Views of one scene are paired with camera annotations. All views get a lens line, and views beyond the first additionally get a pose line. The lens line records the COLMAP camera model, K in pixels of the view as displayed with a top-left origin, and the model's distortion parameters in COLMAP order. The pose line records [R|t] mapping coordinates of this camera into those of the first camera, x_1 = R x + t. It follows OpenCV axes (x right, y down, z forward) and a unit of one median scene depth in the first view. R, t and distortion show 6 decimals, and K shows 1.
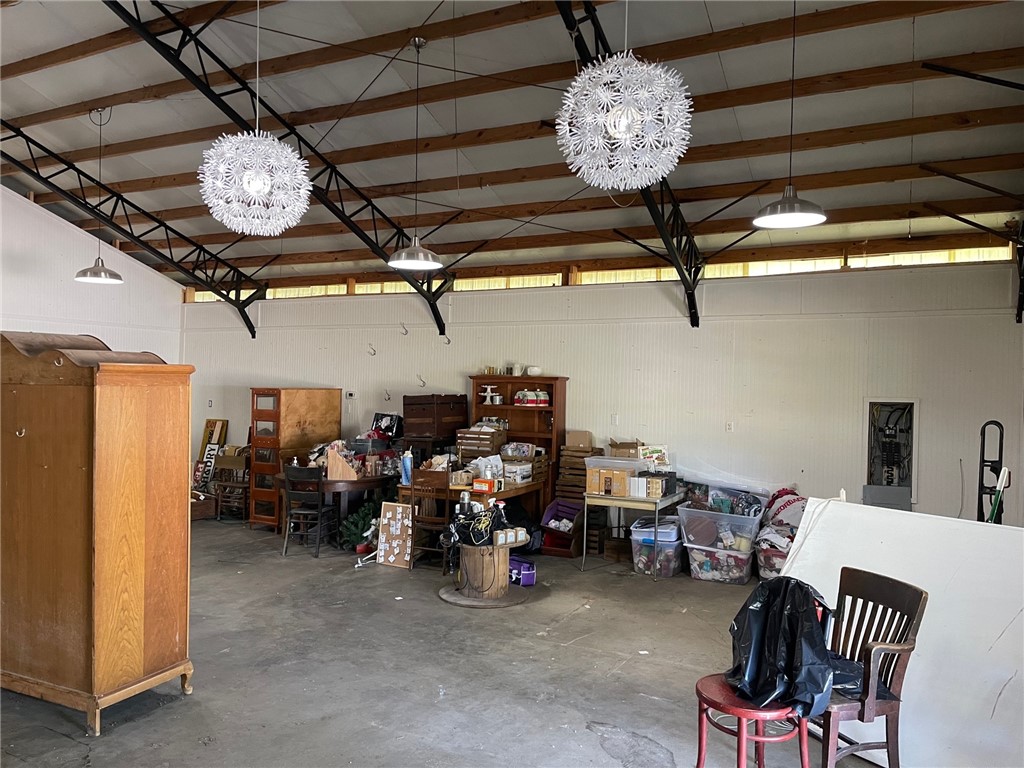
lens RADIAL K [[762.5, 0, 512.0], [0, 762.5, 384.0], [0, 0, 1]] dist [0.001711, 0.000433]
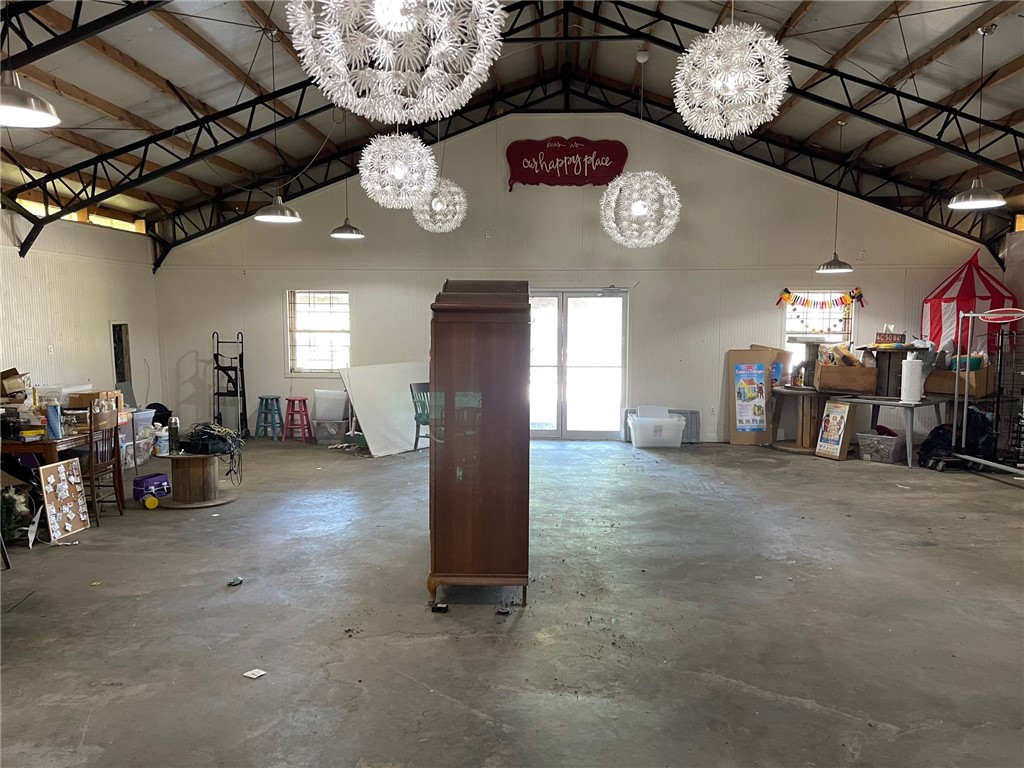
lens RADIAL K [[762.5, 0, 512.0], [0, 762.5, 384.0], [0, 0, 1]] dist [0.001711, 0.000433]
pose [[-0.389139, -0.098856, 0.915859, -1.111400], [-0.010552, 0.994638, 0.102876, -0.018964], [-0.921119, 0.030369, -0.388096, 0.879777]]
